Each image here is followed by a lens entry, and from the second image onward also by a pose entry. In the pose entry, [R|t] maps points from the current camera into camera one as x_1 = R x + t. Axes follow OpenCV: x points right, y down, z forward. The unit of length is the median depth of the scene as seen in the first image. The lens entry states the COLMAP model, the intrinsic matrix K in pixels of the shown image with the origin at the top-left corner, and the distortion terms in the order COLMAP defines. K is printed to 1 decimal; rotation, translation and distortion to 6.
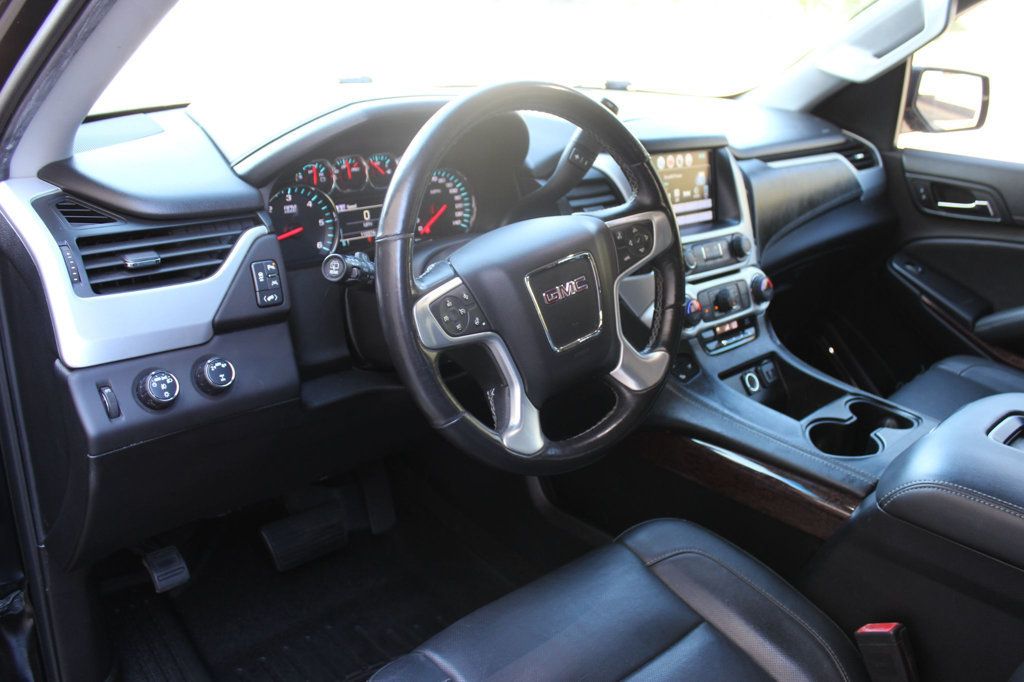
lens RADIAL K [[843.0, 0, 520.8], [0, 843.0, 345.5], [0, 0, 1]] dist [-0.166183, 0.140390]
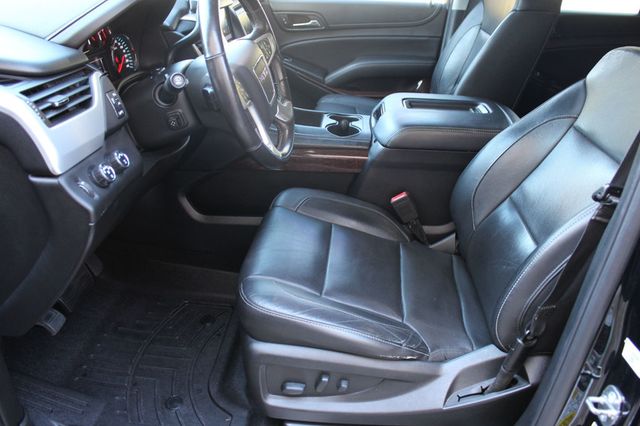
lens RADIAL K [[526.9, 0, 325.5], [0, 526.9, 215.8], [0, 0, 1]] dist [-0.166183, 0.140390]
pose [[0.734628, -0.334449, 0.590311, -0.528431], [0.253697, 0.942355, 0.218184, 0.013458], [-0.629253, -0.010523, 0.777129, -0.040525]]
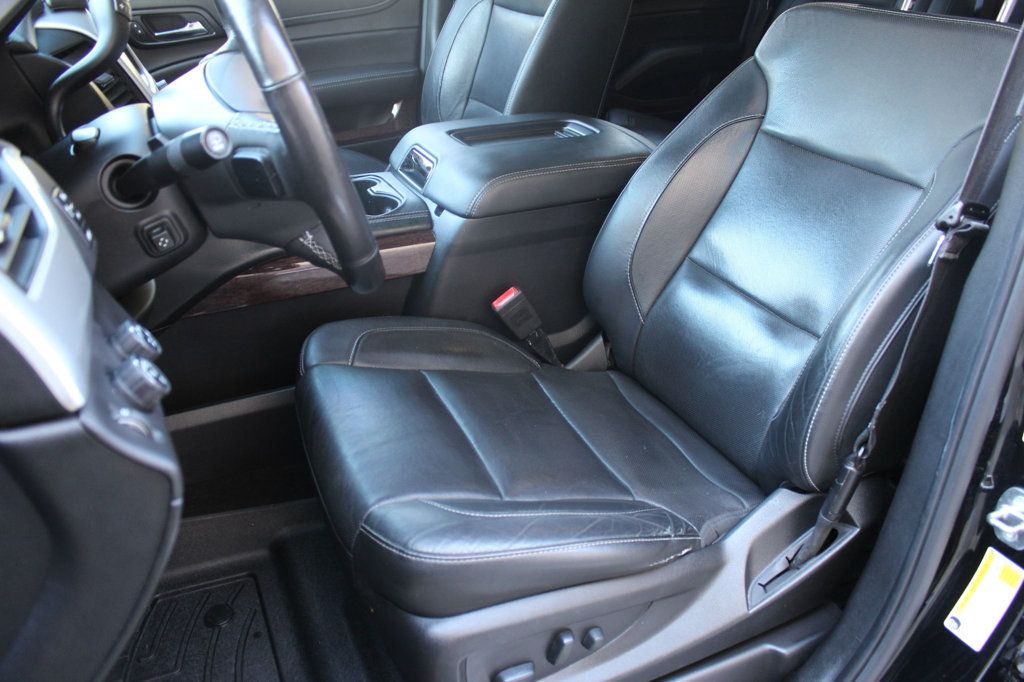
lens RADIAL K [[843.0, 0, 520.8], [0, 843.0, 345.5], [0, 0, 1]] dist [-0.166183, 0.140390]
pose [[0.326457, -0.481825, 0.813185, -0.620765], [0.349760, 0.860832, 0.369644, -0.080136], [-0.878120, 0.163746, 0.449548, 0.294903]]
